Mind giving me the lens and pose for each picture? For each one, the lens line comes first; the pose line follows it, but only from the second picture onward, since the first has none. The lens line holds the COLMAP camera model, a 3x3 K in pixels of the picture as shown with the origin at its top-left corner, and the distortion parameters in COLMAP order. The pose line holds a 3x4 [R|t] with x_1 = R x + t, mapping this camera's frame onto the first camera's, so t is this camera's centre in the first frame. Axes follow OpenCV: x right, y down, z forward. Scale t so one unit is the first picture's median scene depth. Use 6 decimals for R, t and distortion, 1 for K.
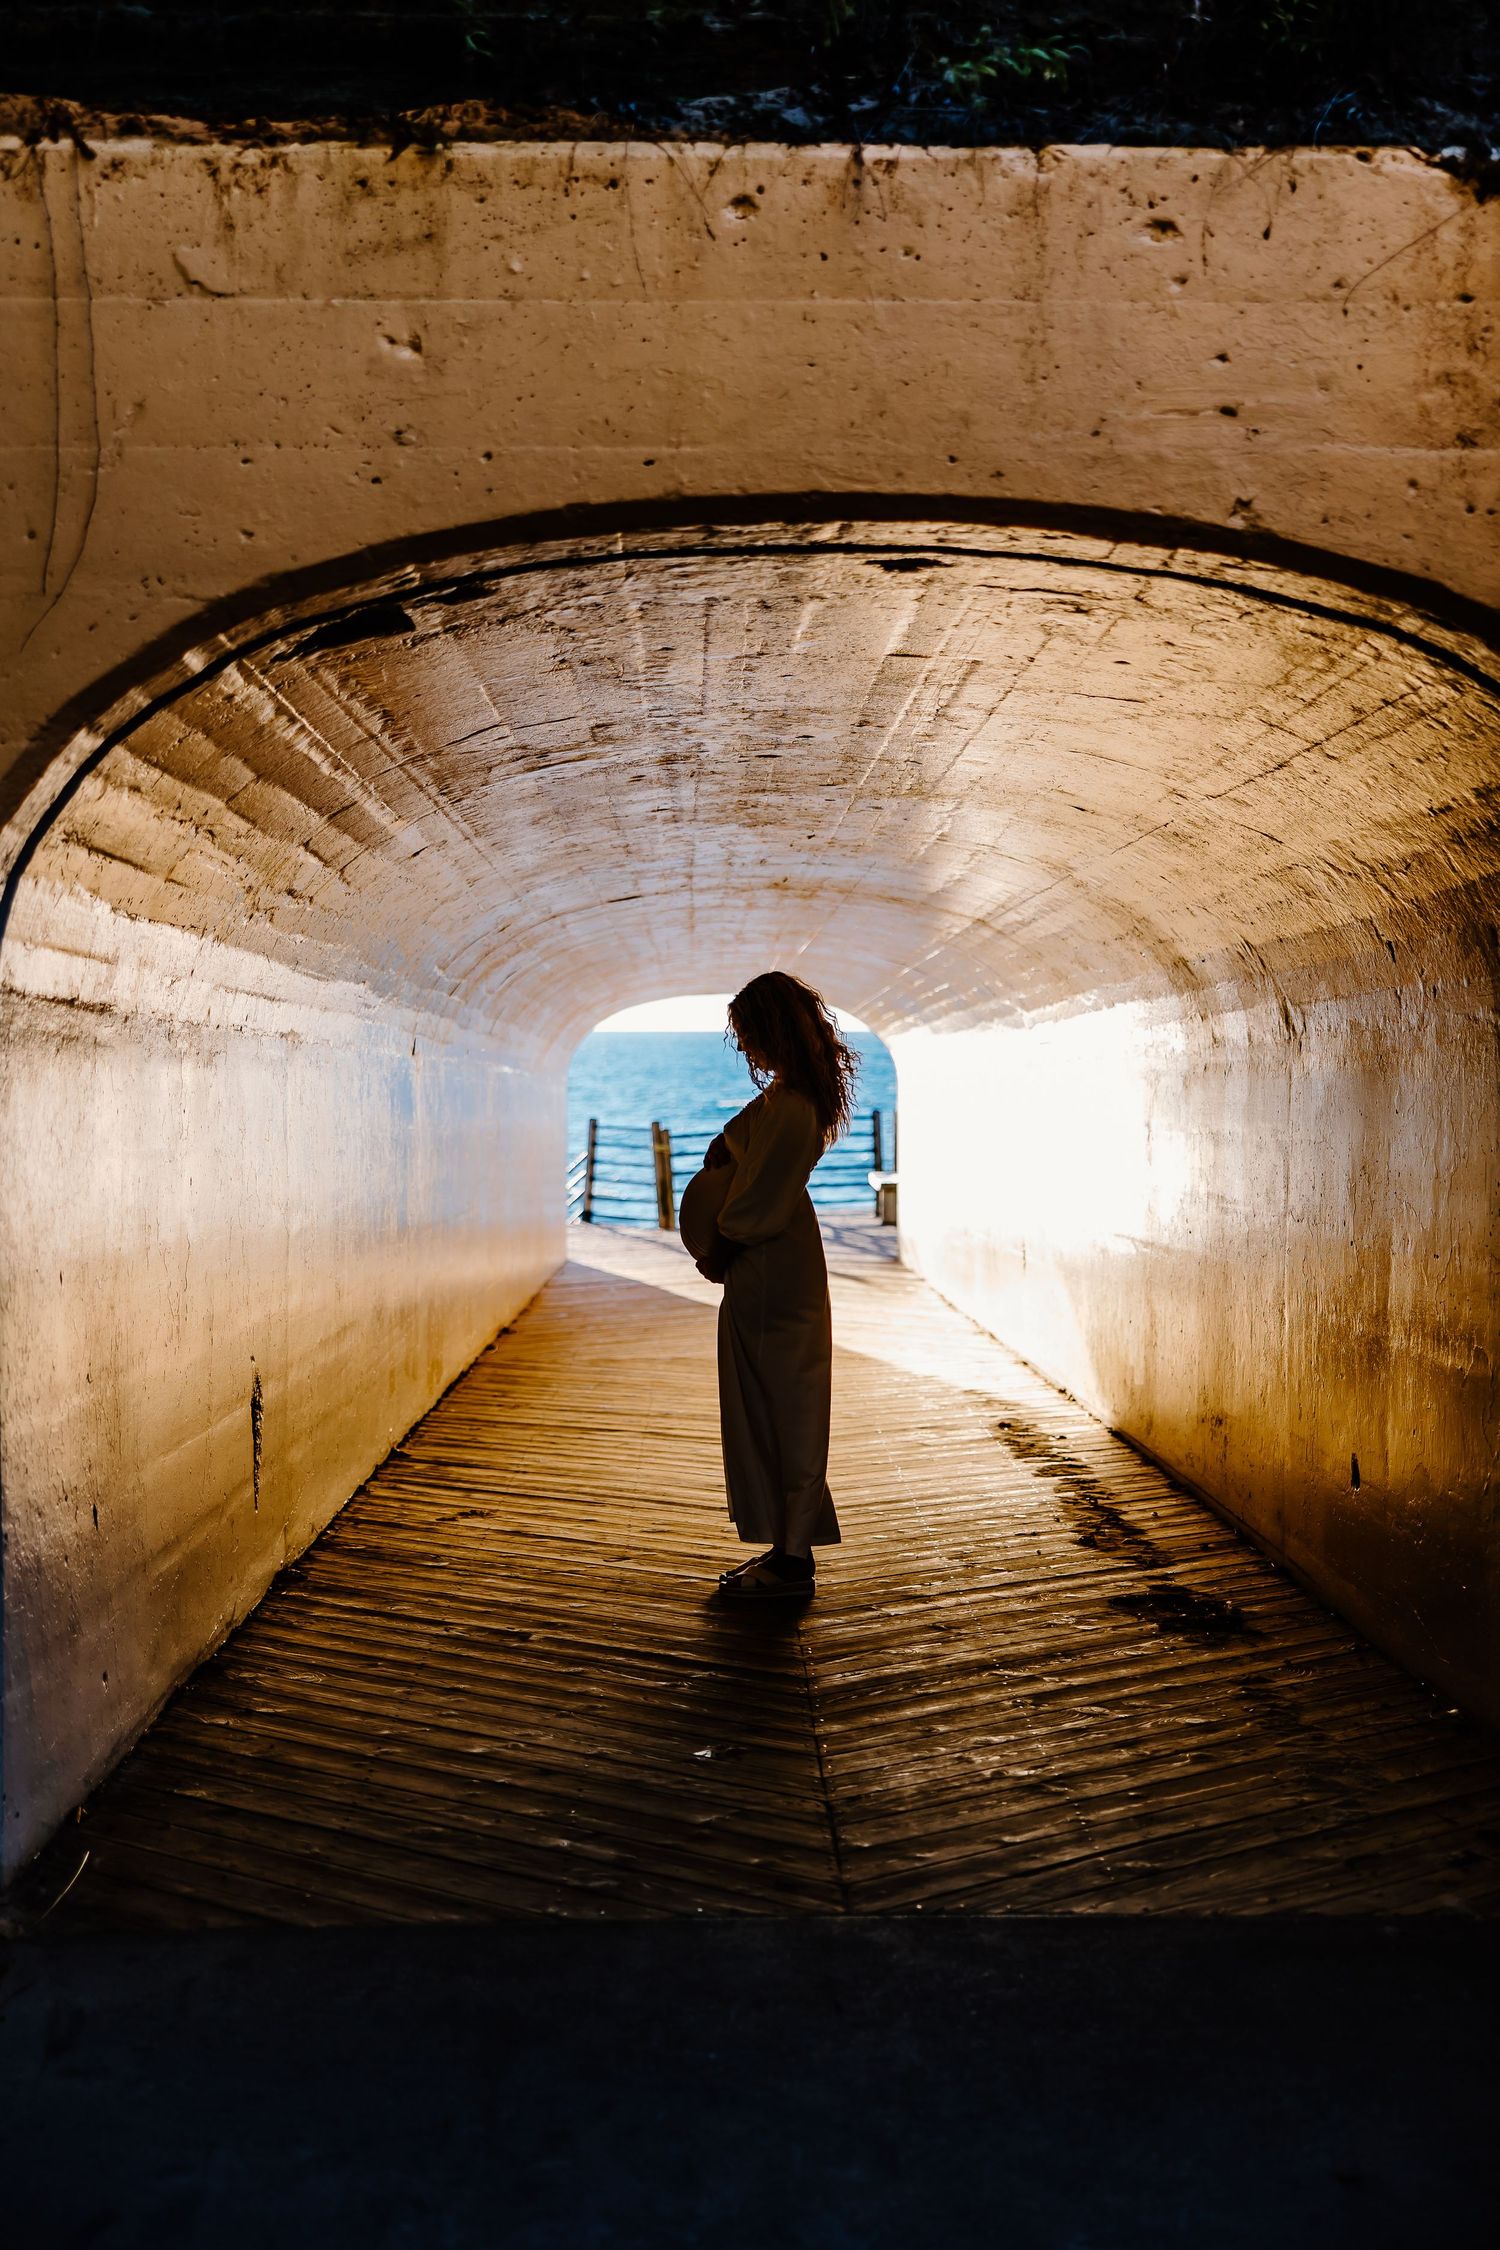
lens RADIAL K [[2740.4, 0, 719.2], [0, 2740.4, 1140.7], [0, 0, 1]] dist [0.005875, 0.025379]
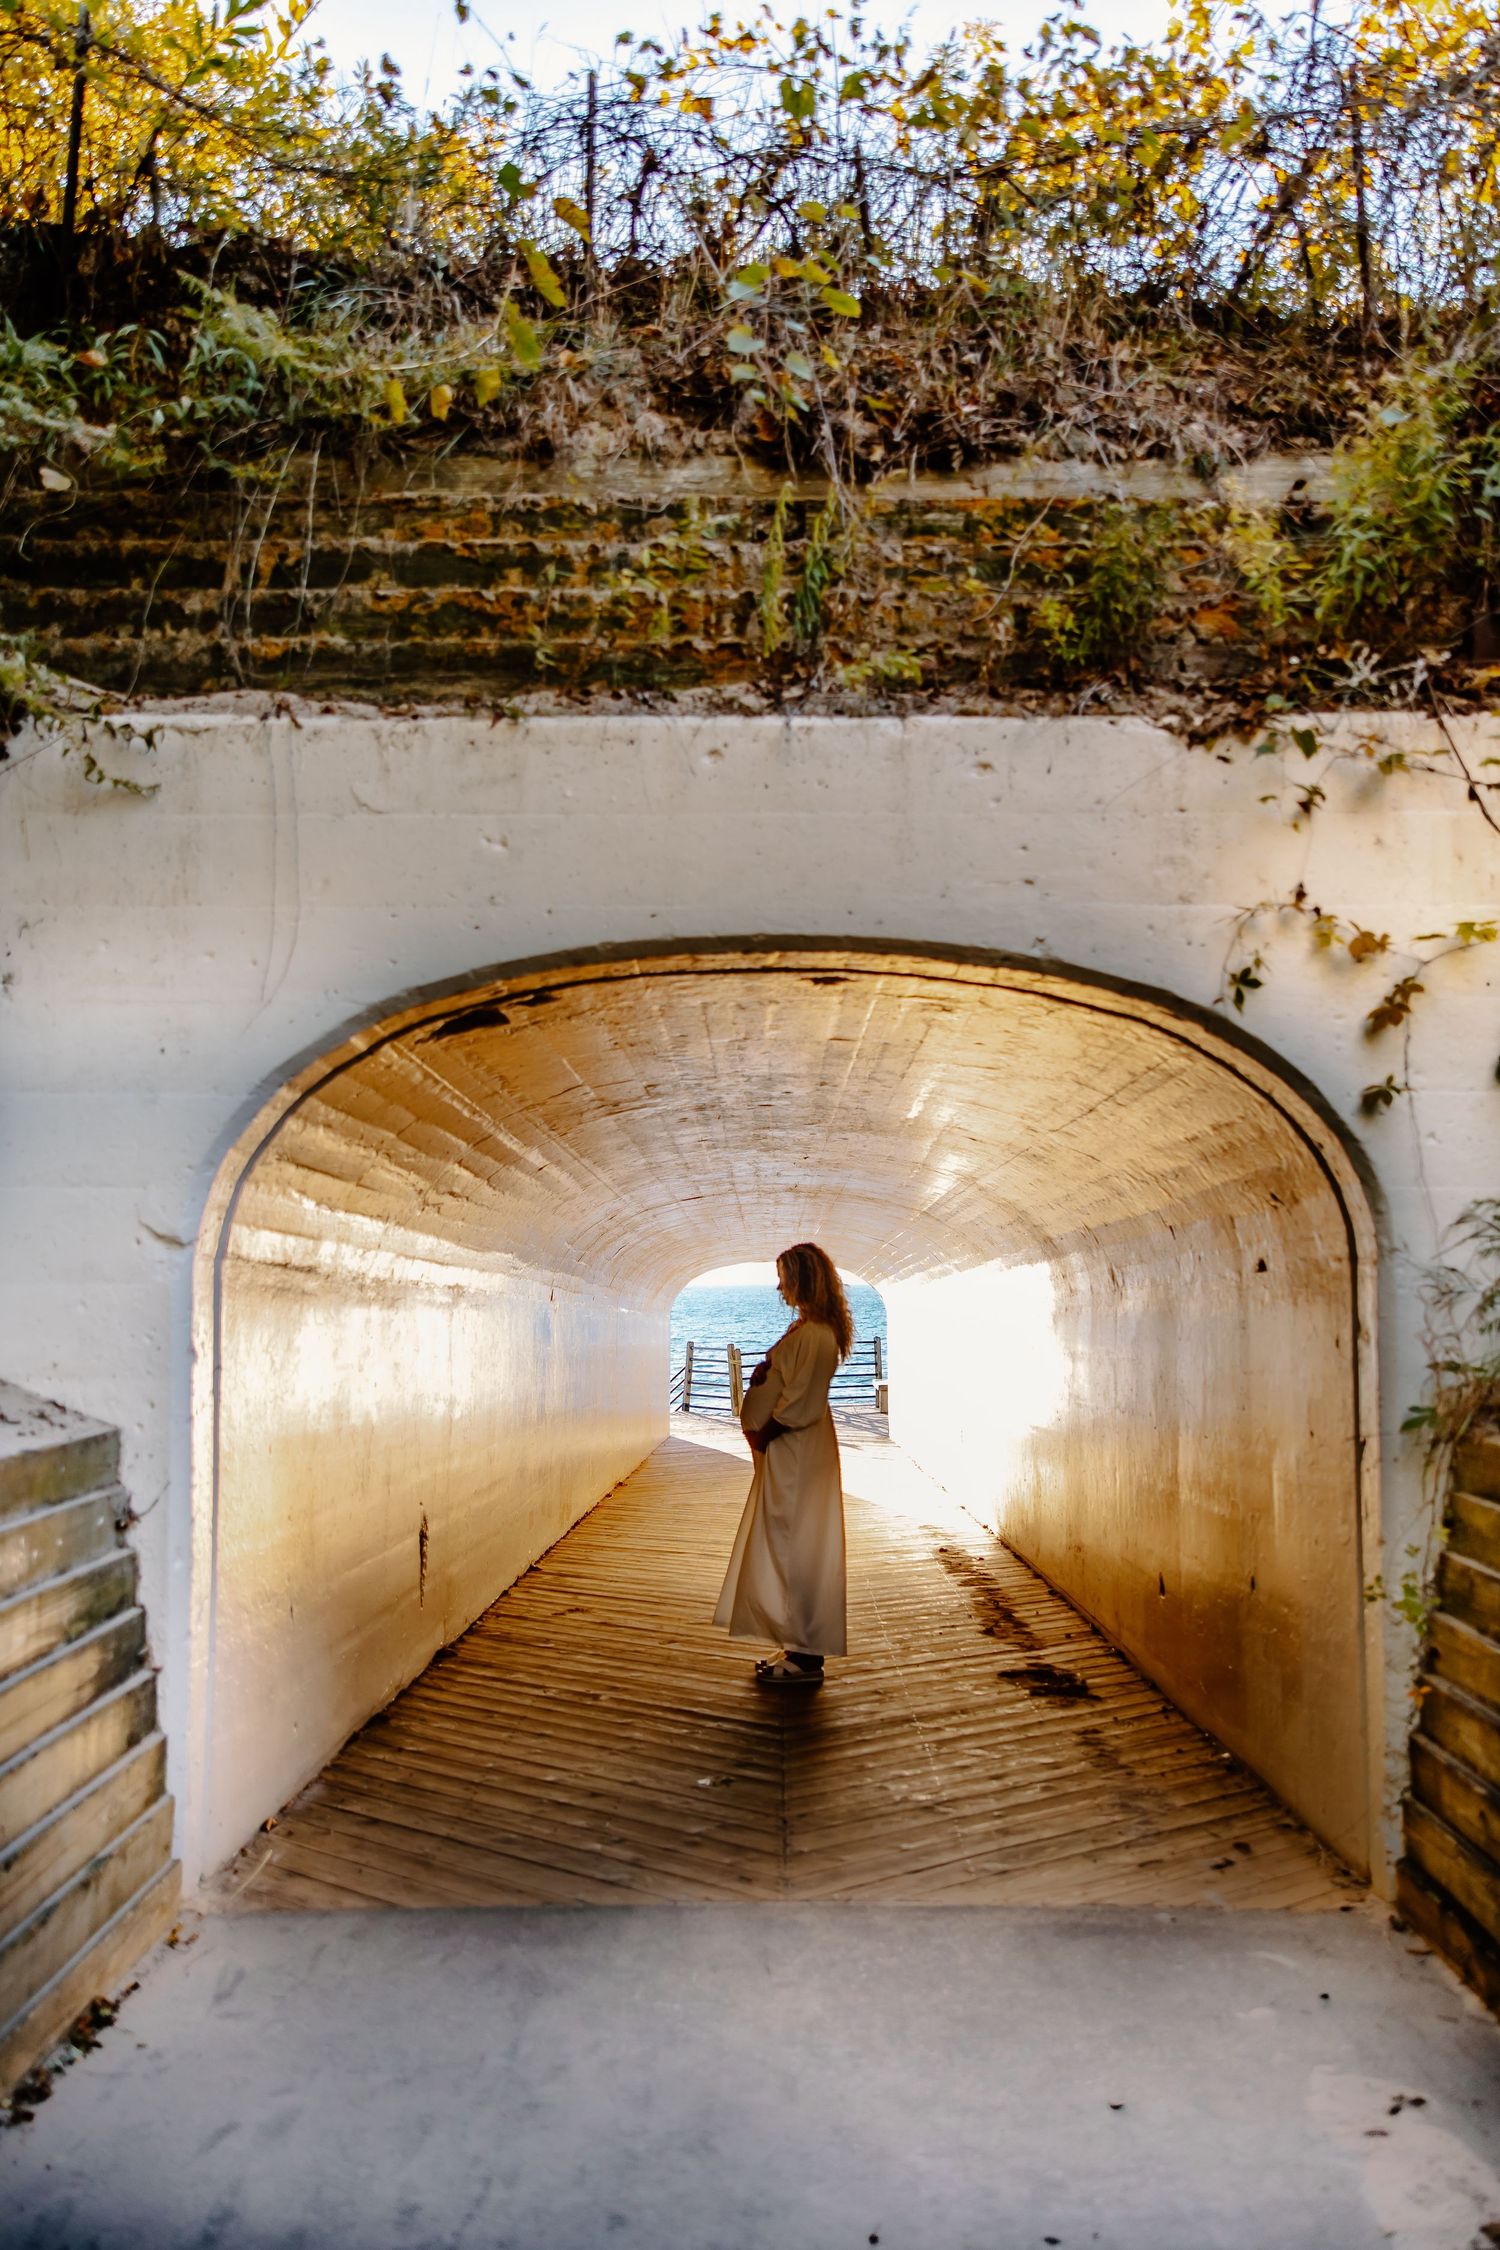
lens RADIAL K [[1771.1, 0, 750.0], [0, 1771.1, 1125.0], [0, 0, 1]] dist [0.007048, 0.002247]
pose [[0.999699, -0.001477, -0.024492, 0.042478], [-0.001717, 0.991525, -0.129901, -0.000342], [0.024476, 0.129904, 0.991224, 0.020902]]
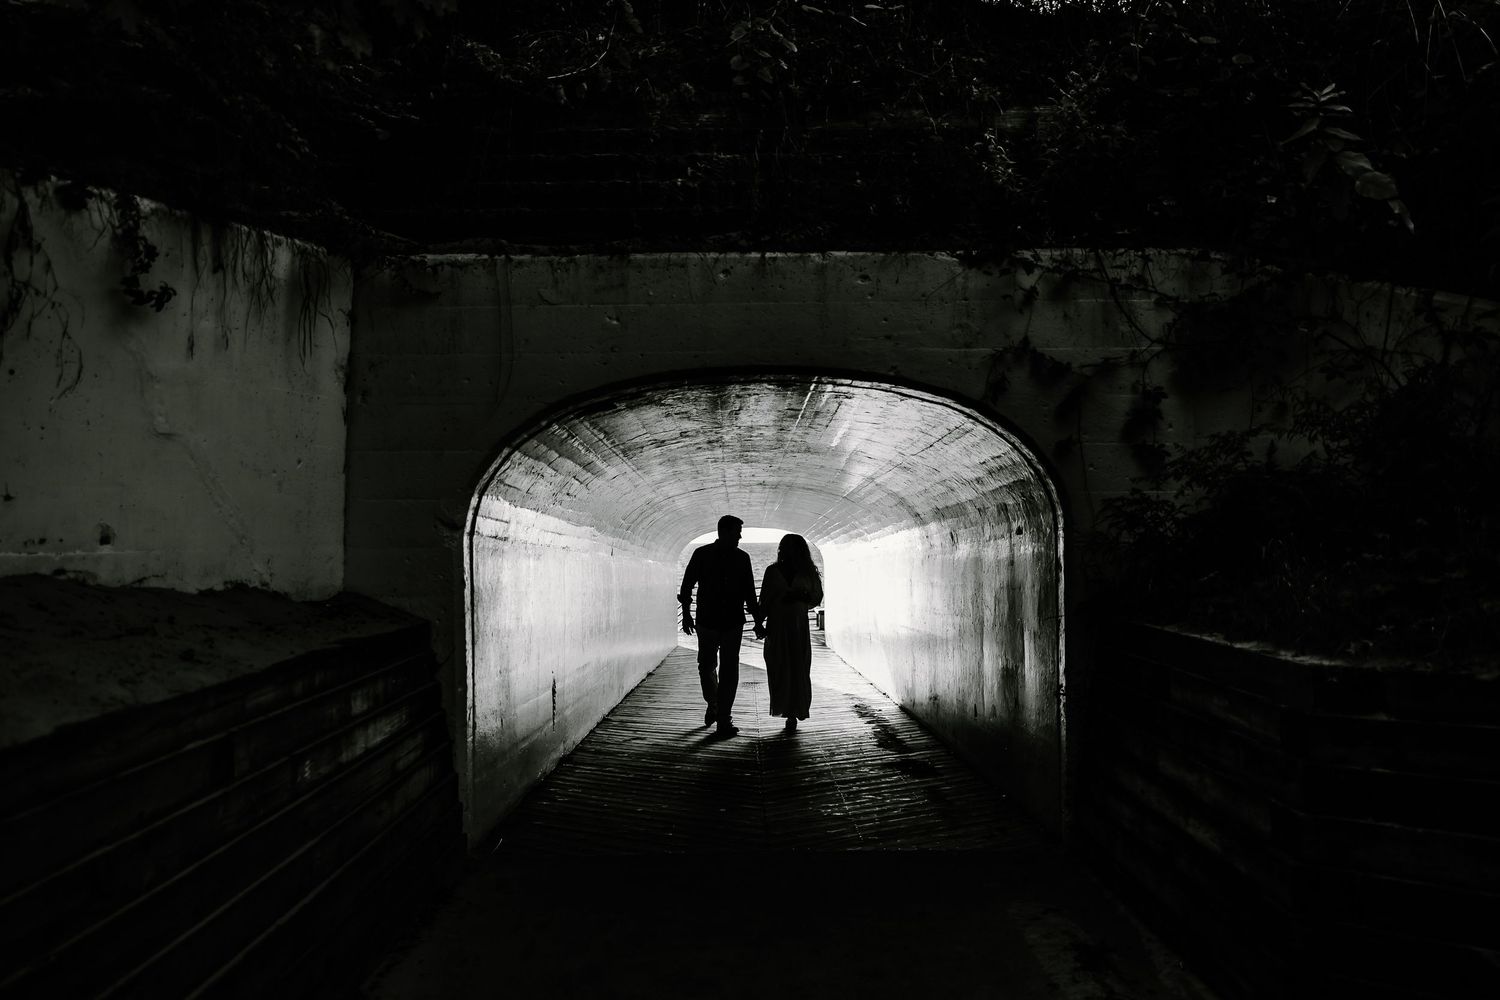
lens RADIAL K [[1346.3, 0, 753.1], [0, 1346.3, 477.0], [0, 0, 1]] dist [-0.003635, 0.003902]
pose [[0.999936, -0.011174, -0.001571, 0.030838], [0.010990, 0.995988, -0.088804, 0.013018], [0.002557, 0.088781, 0.996048, -0.367253]]
